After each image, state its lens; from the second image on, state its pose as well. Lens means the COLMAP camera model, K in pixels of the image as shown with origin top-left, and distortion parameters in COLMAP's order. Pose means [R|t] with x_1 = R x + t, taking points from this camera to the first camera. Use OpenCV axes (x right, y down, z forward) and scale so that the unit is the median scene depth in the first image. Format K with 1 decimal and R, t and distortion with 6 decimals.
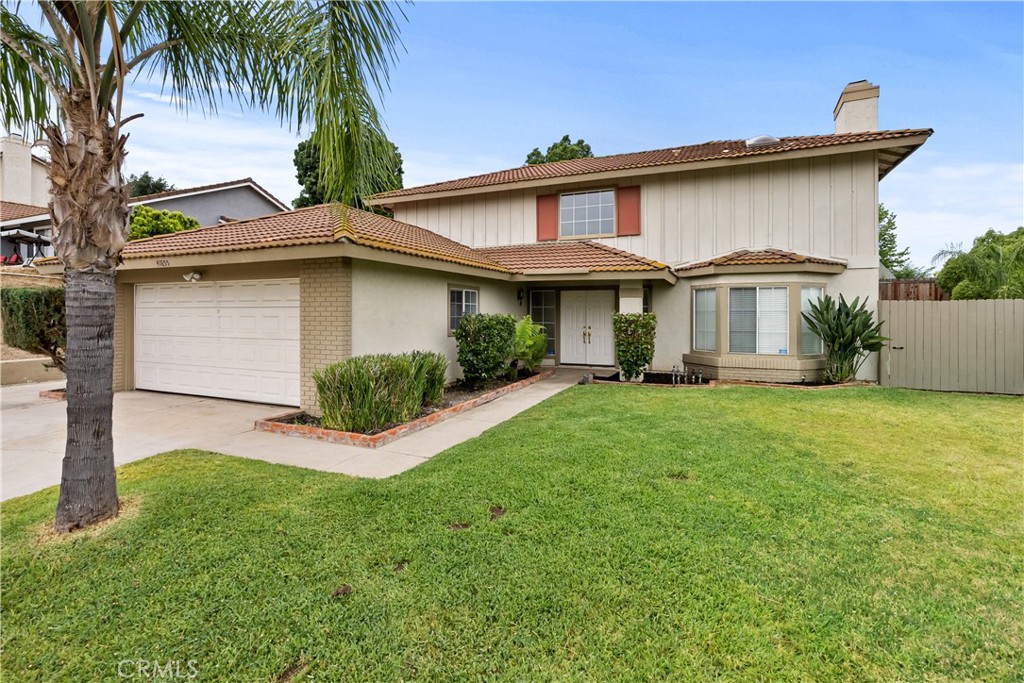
lens RADIAL K [[472.9, 0, 512.7], [0, 472.9, 314.8], [0, 0, 1]] dist [-0.004817, 0.000226]
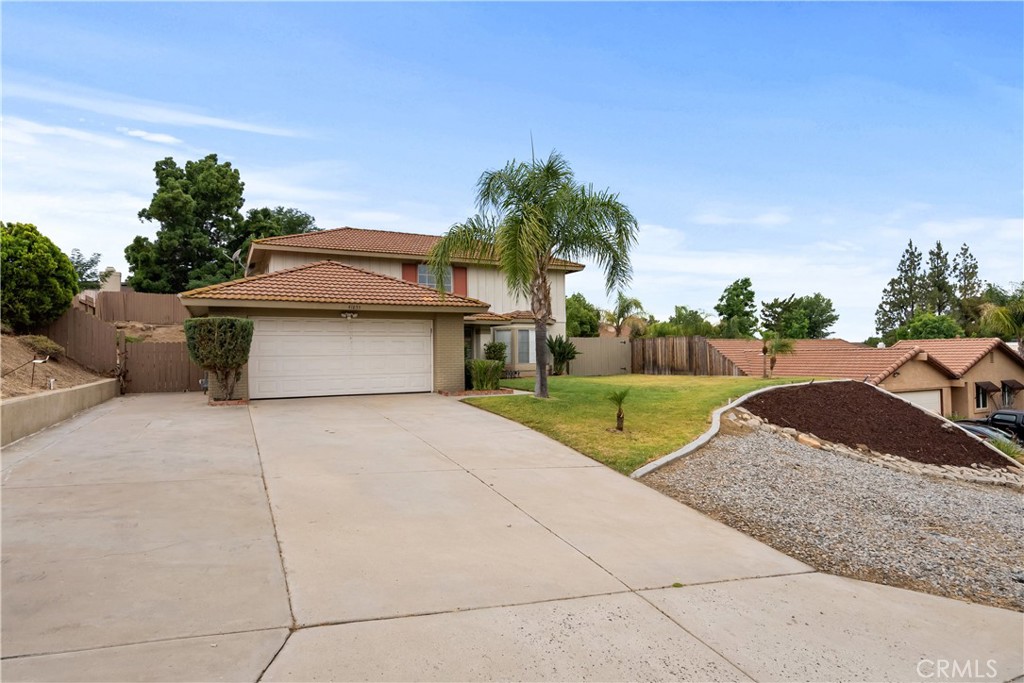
lens RADIAL K [[561.7, 0, 510.5], [0, 561.7, 335.1], [0, 0, 1]] dist [0.005900, 0.001165]
pose [[0.643083, 0.015390, 0.765642, -1.418776], [0.014549, 0.999372, -0.032309, 0.041000], [-0.765658, 0.031917, 0.642455, -0.482031]]
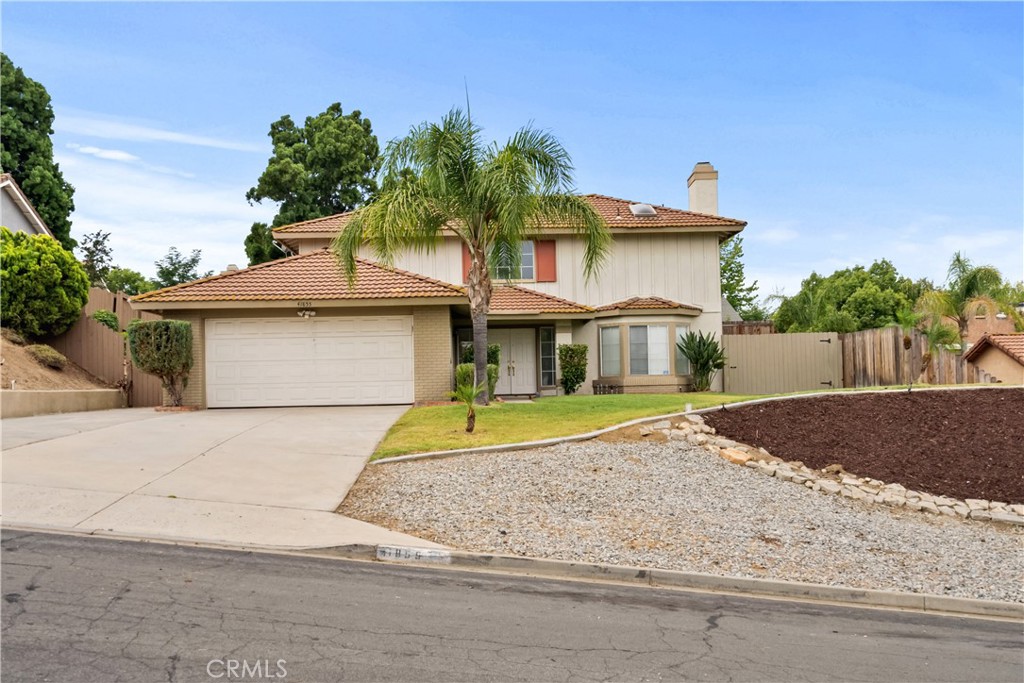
lens RADIAL K [[997.3, 0, 510.1], [0, 997.3, 345.0], [0, 0, 1]] dist [-0.005351, 0.000000]
pose [[0.904055, -0.002750, 0.427407, -1.109551], [0.024047, 0.998723, -0.044439, 0.120492], [-0.426738, 0.050454, 0.902967, -1.472151]]
